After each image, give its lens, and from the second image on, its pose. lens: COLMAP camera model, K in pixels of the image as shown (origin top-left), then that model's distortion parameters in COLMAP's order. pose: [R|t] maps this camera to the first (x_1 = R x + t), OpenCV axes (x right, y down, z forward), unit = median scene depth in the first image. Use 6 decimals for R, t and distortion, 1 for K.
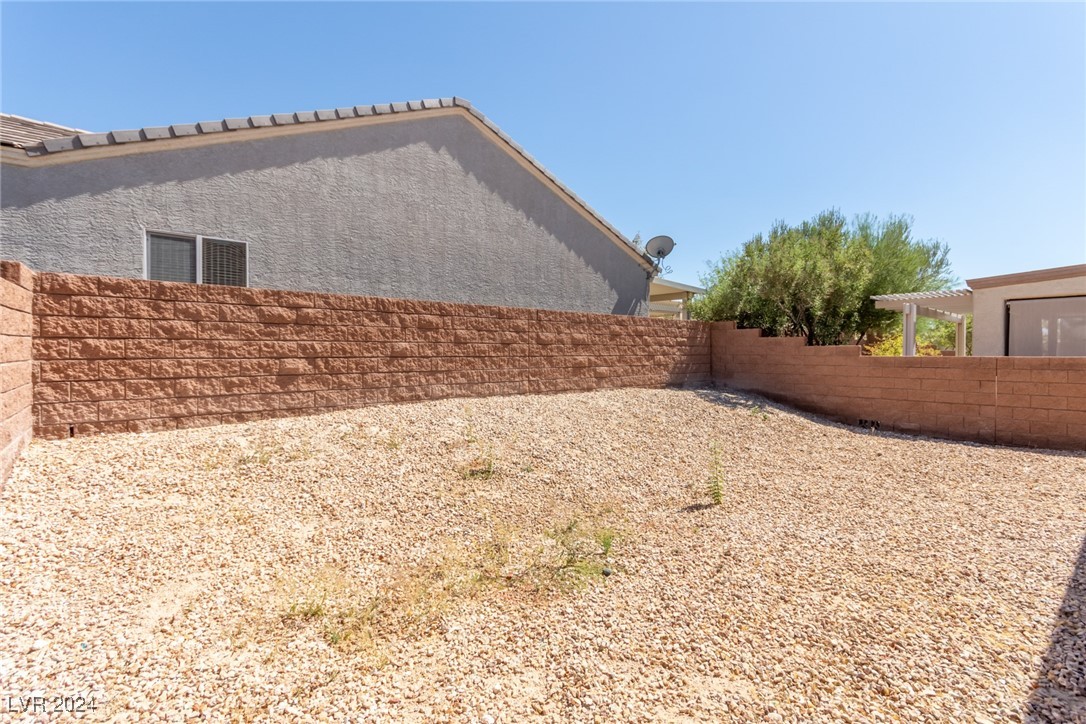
lens RADIAL K [[503.5, 0, 547.6], [0, 503.5, 360.6], [0, 0, 1]] dist [0.004010, 0.000018]
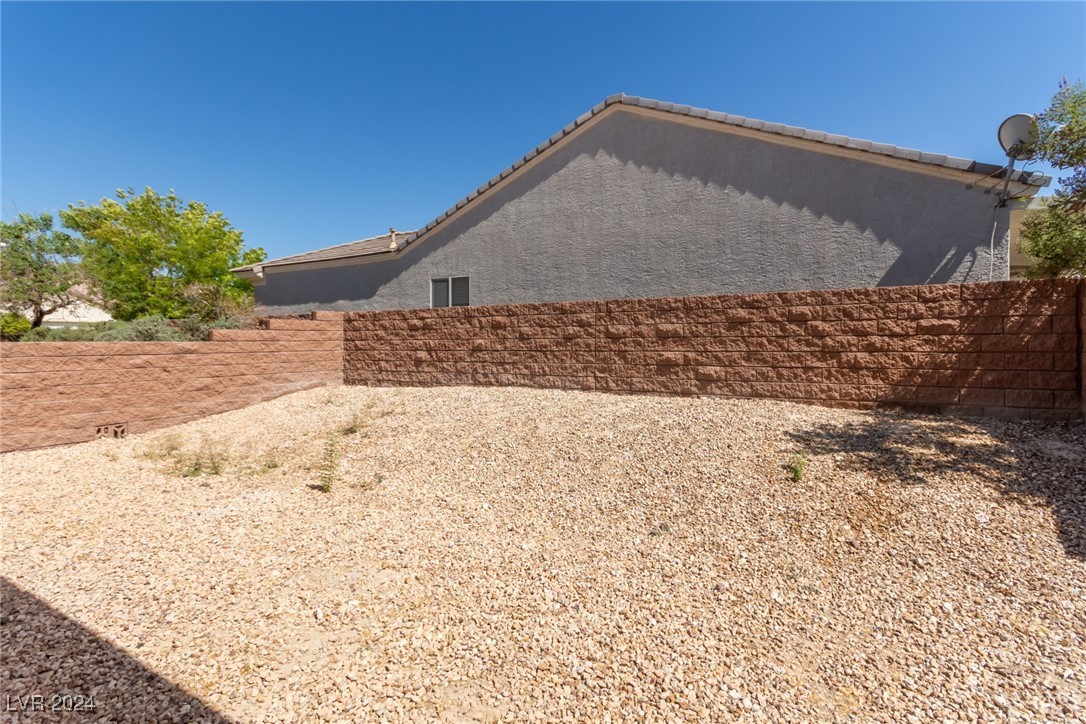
lens RADIAL K [[510.1, 0, 548.0], [0, 510.1, 351.4], [0, 0, 1]] dist [0.003665, 0.000289]
pose [[0.362190, 0.012793, -0.932017, 0.889758], [-0.011348, 0.999892, 0.009315, -0.016982], [0.932035, 0.007203, 0.362296, 0.612048]]
